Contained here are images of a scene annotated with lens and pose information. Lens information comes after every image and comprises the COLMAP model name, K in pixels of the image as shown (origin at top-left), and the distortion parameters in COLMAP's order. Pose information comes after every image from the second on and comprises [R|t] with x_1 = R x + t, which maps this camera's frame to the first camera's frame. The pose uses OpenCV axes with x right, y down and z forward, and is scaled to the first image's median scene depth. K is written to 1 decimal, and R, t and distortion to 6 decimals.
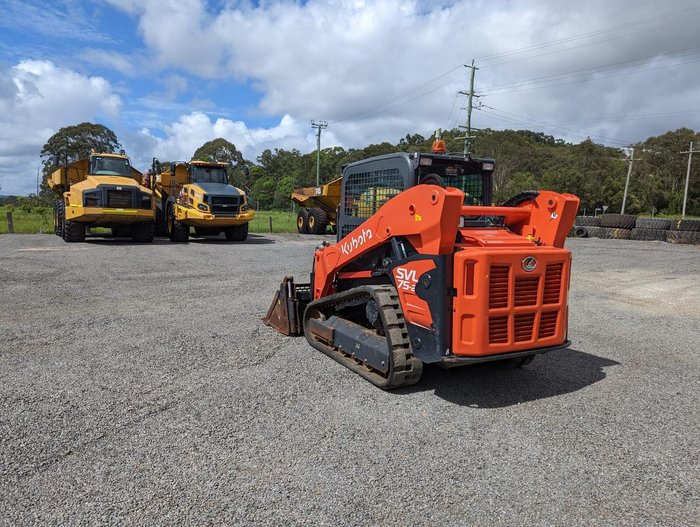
lens RADIAL K [[491.7, 0, 350.0], [0, 491.7, 263.5], [0, 0, 1]] dist [0.055361, -0.055381]
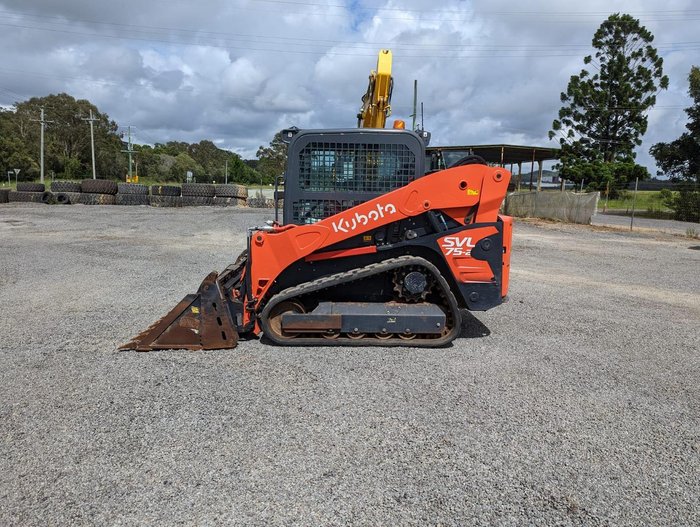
lens RADIAL K [[491.7, 0, 350.0], [0, 491.7, 263.5], [0, 0, 1]] dist [0.055361, -0.055381]
pose [[0.435924, -0.145519, 0.888141, -0.841241], [0.081220, 0.989176, 0.122208, -0.073240], [-0.896311, 0.018861, 0.443024, 0.587127]]
